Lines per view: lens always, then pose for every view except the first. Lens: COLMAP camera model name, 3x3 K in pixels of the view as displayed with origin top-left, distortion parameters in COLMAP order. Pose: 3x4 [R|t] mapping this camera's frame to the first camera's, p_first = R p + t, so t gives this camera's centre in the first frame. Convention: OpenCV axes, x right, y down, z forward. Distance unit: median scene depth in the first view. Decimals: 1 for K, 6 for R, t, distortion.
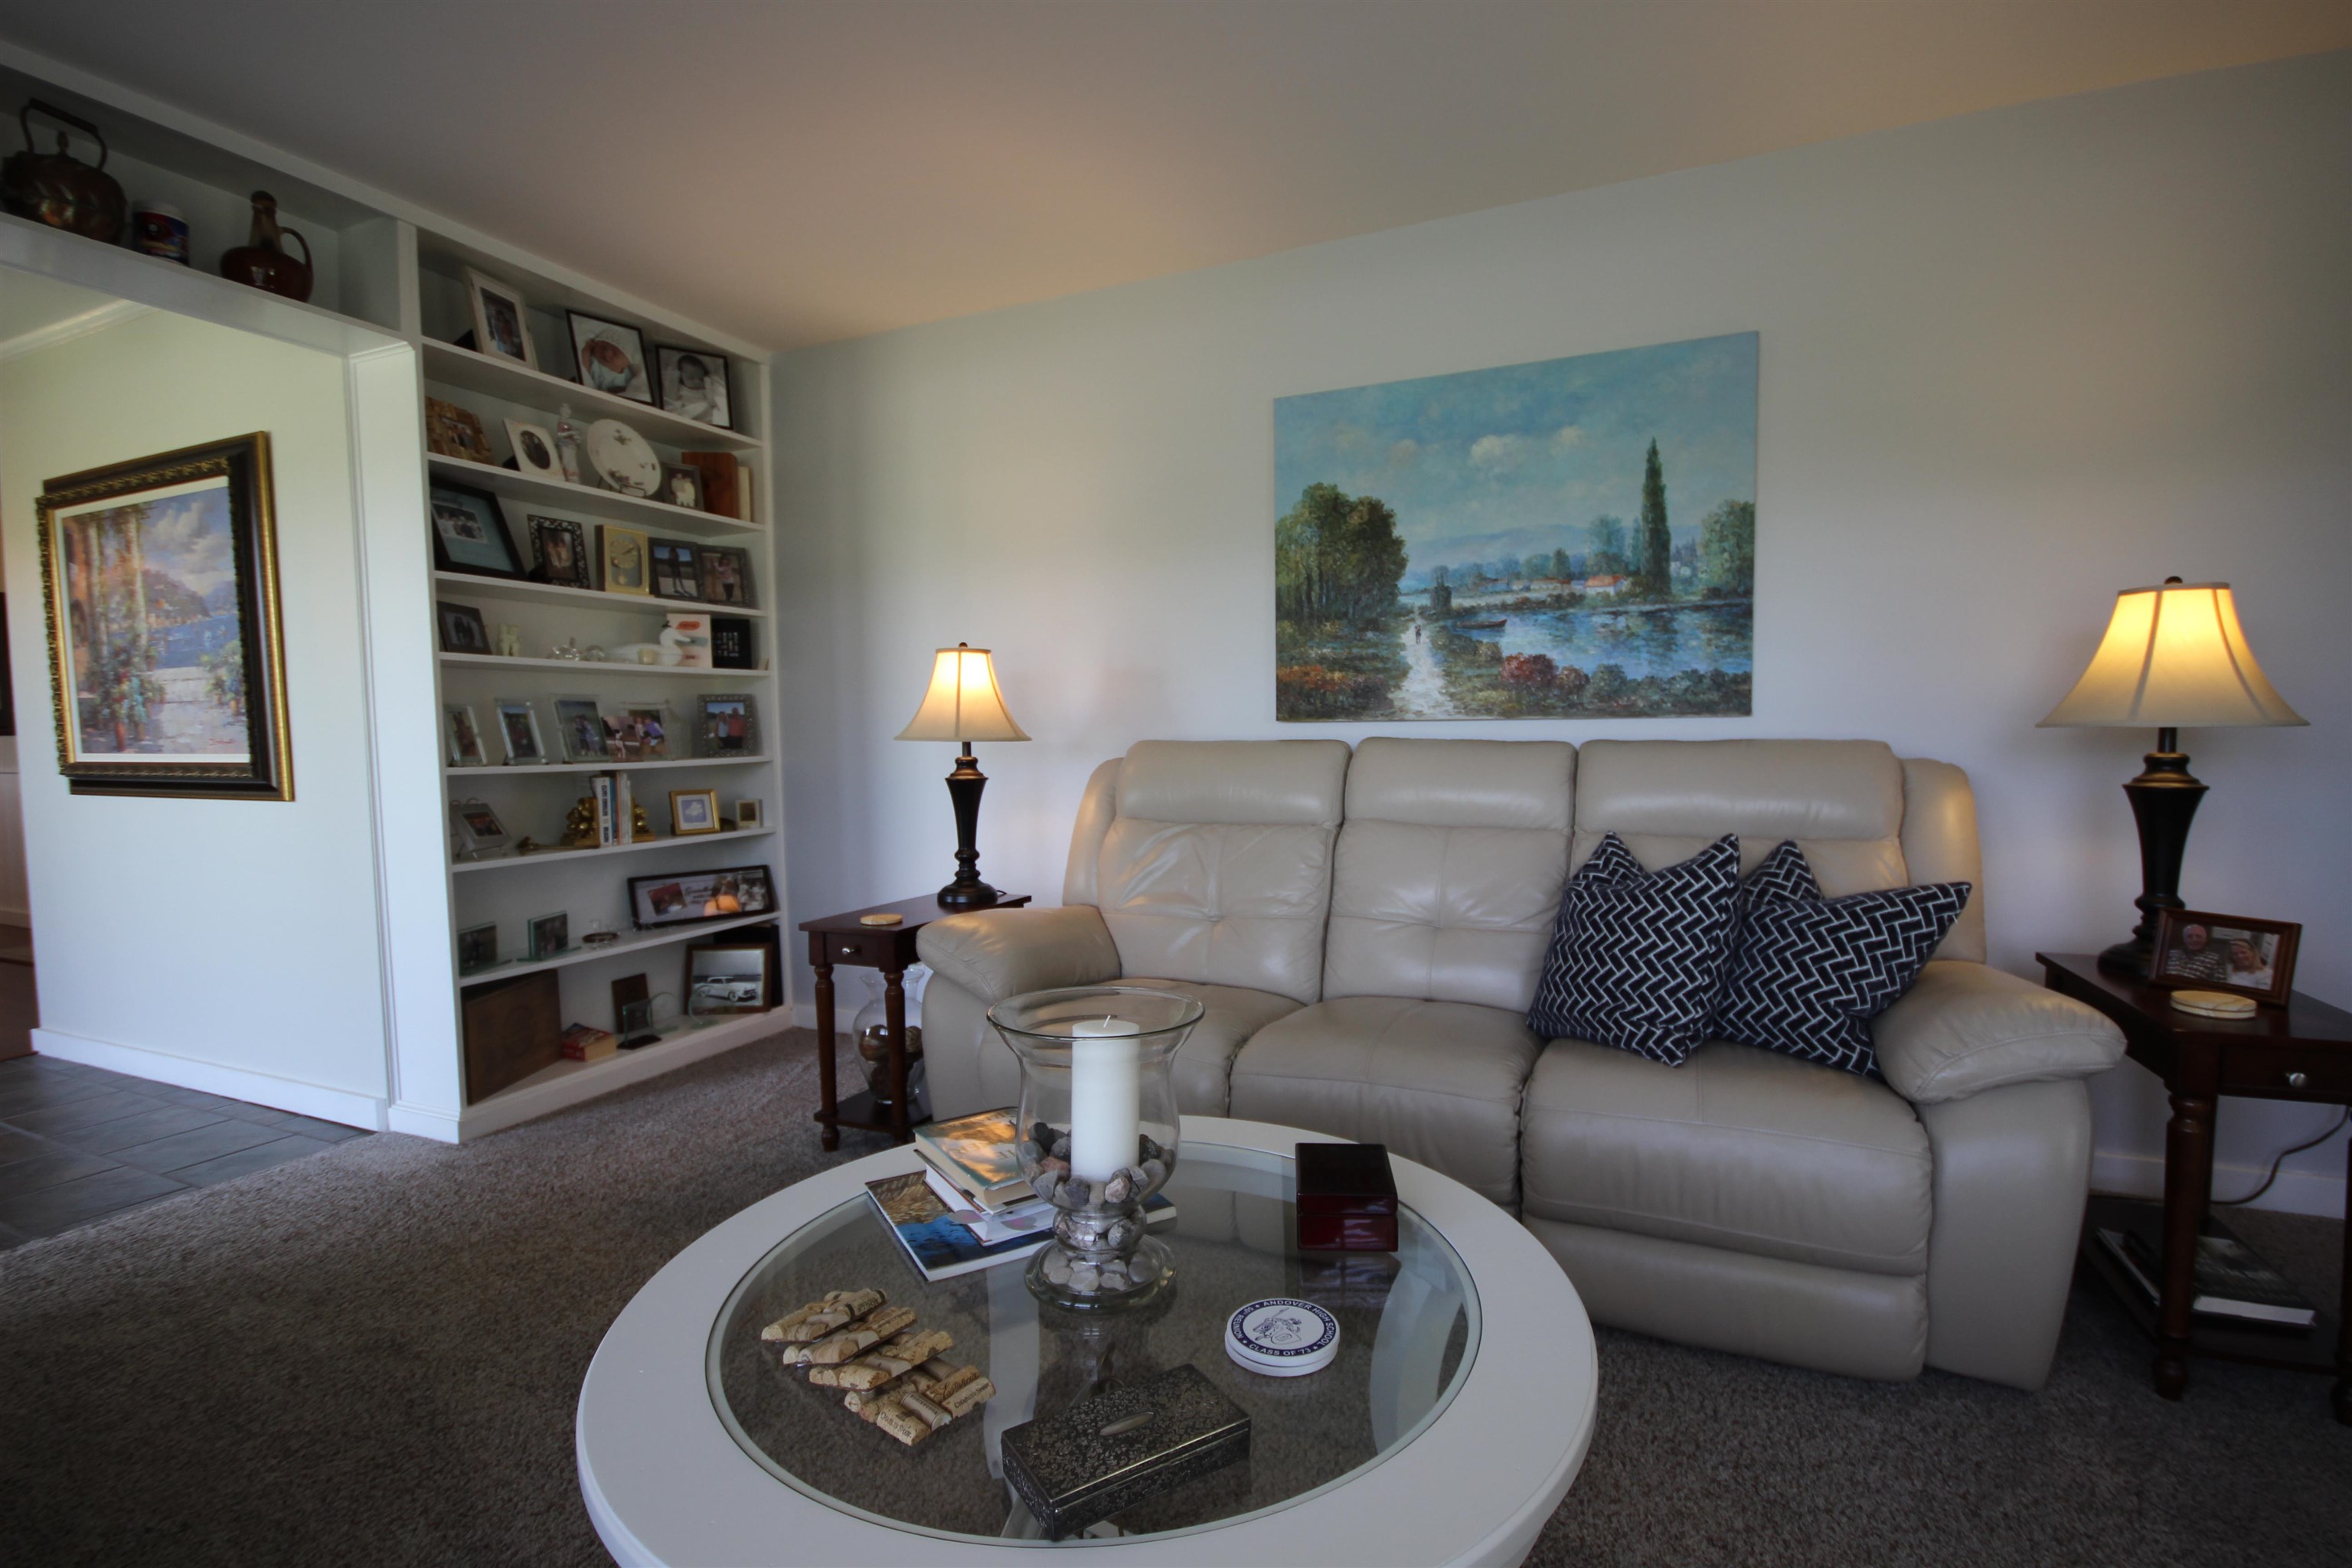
lens RADIAL K [[1092.9, 0, 1181.1], [0, 1092.9, 792.9], [0, 0, 1]] dist [-0.002546, -0.000342]
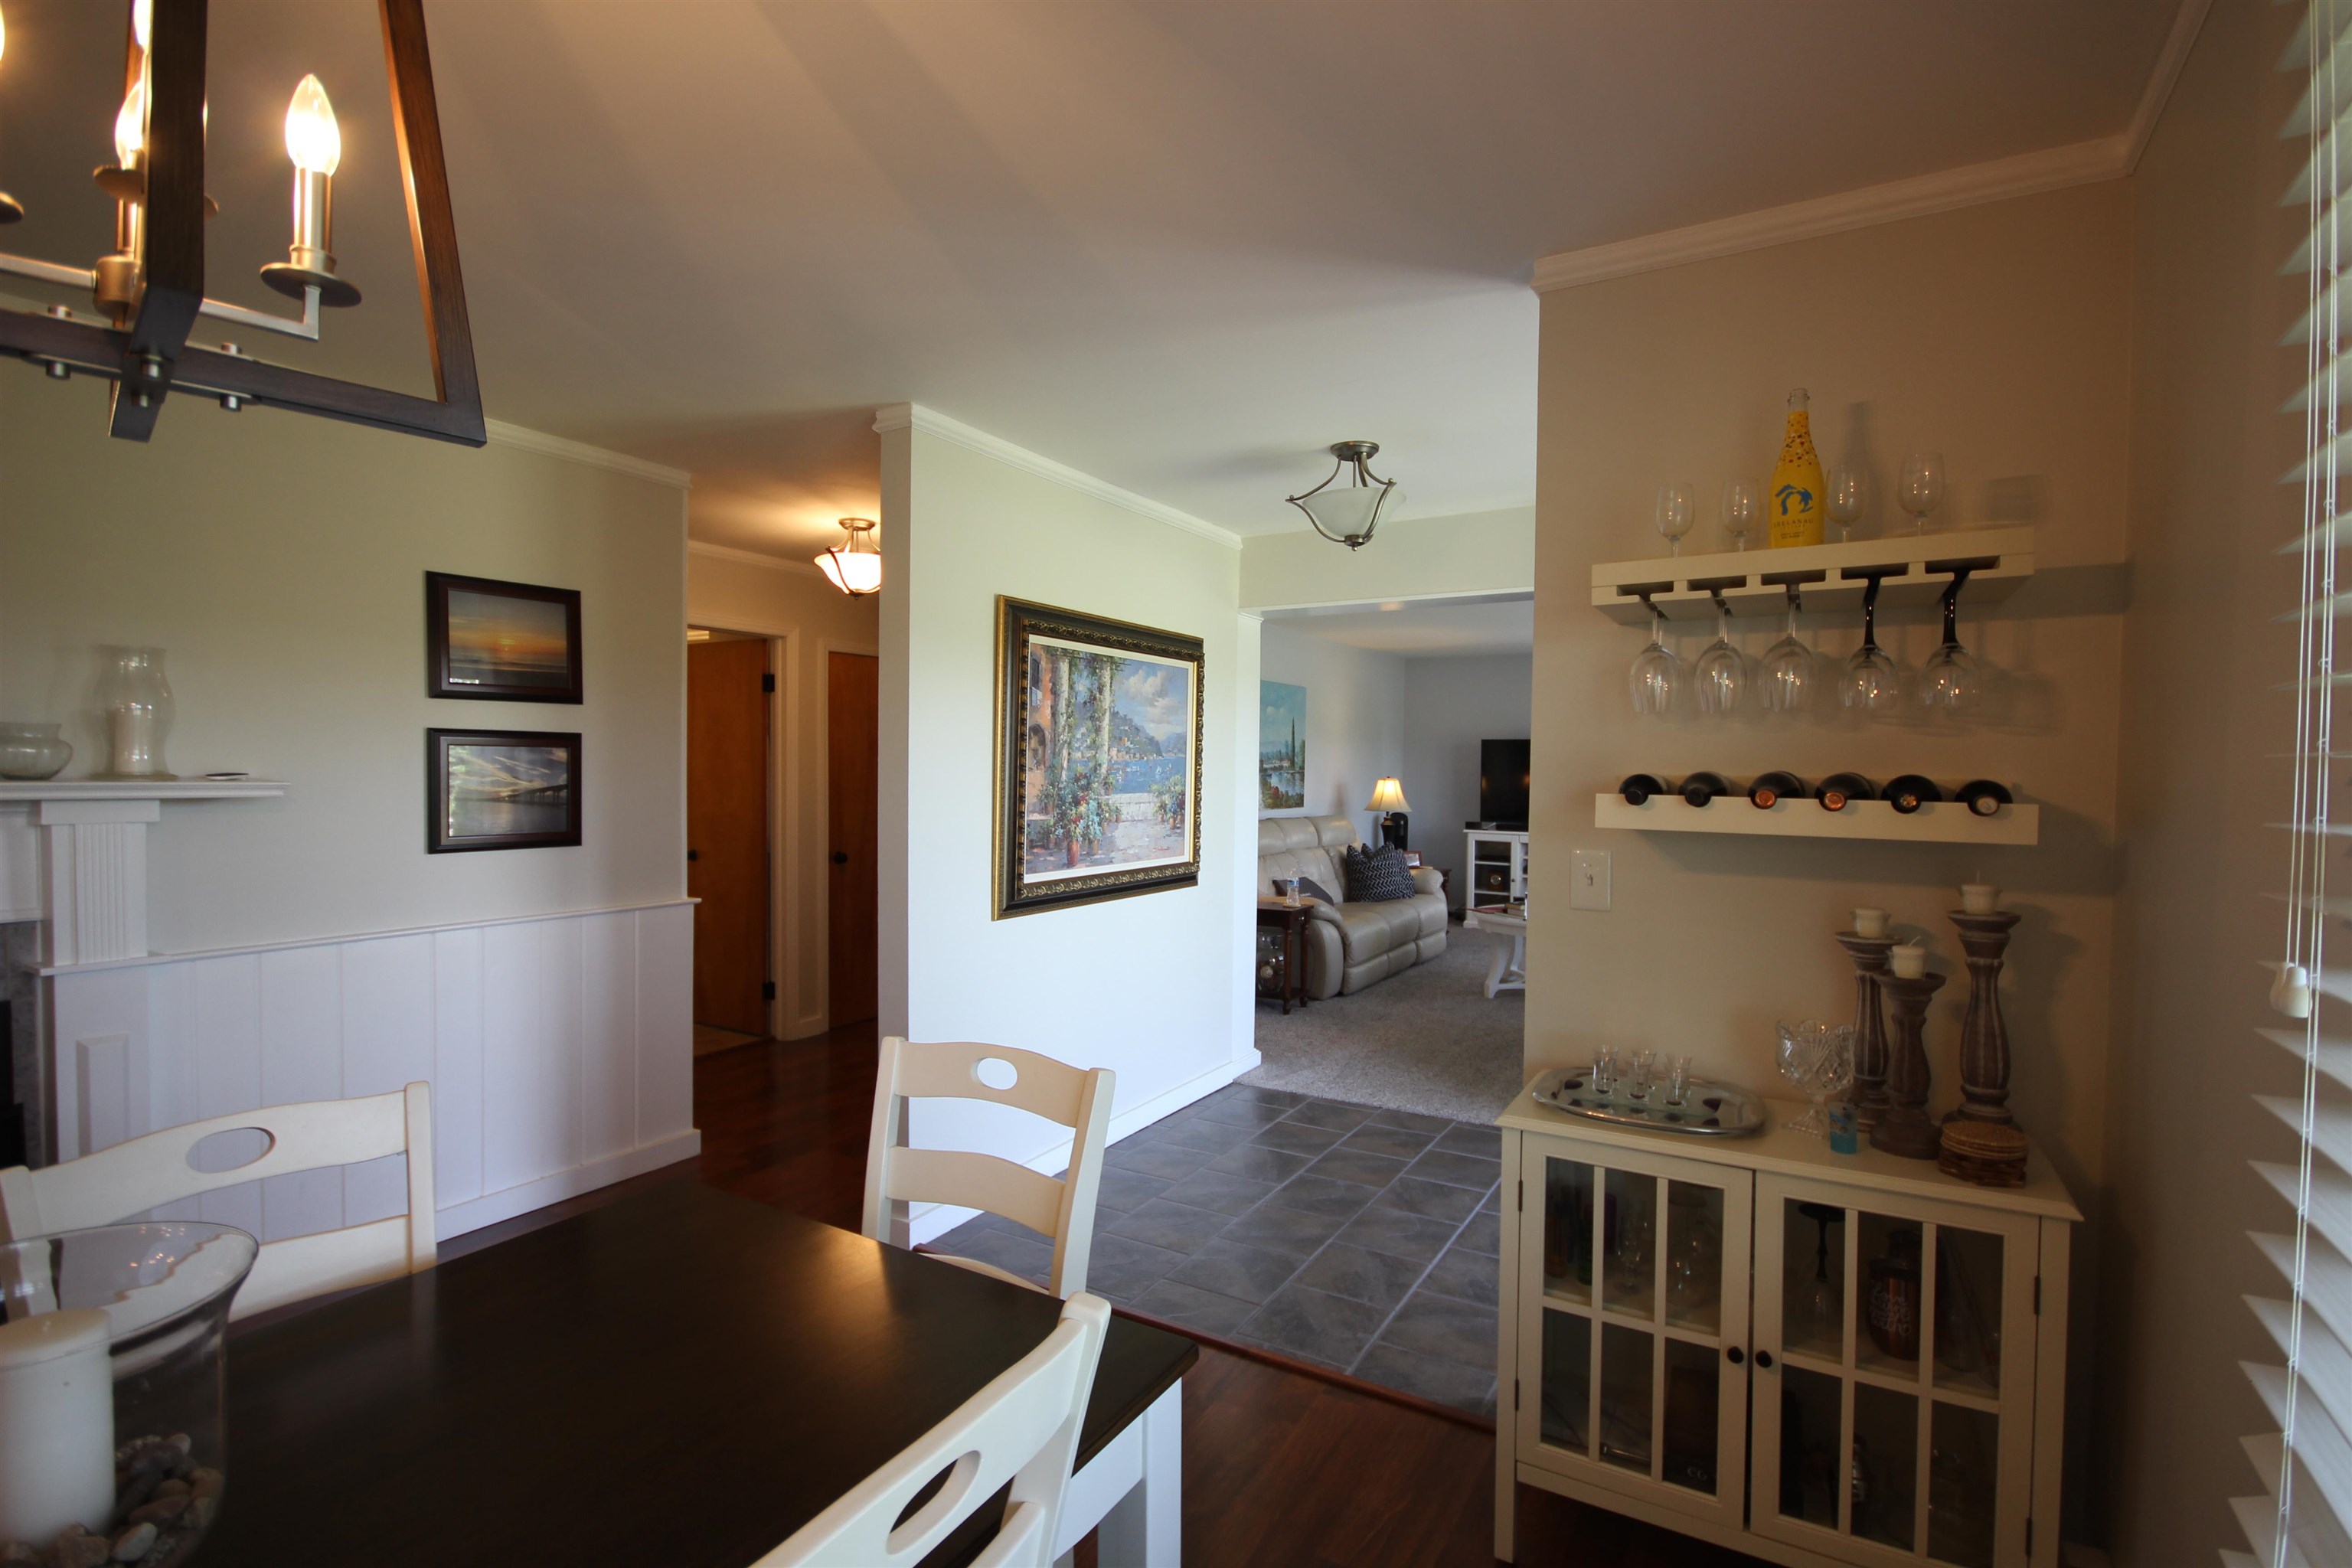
lens RADIAL K [[1092.9, 0, 1178.5], [0, 1092.9, 788.3], [0, 0, 1]] dist [-0.002546, -0.000342]
pose [[0.116717, -0.008077, 0.993132, -2.117657], [0.045211, 0.998973, 0.002811, -0.119315], [-0.992136, 0.044573, 0.116962, 0.784871]]
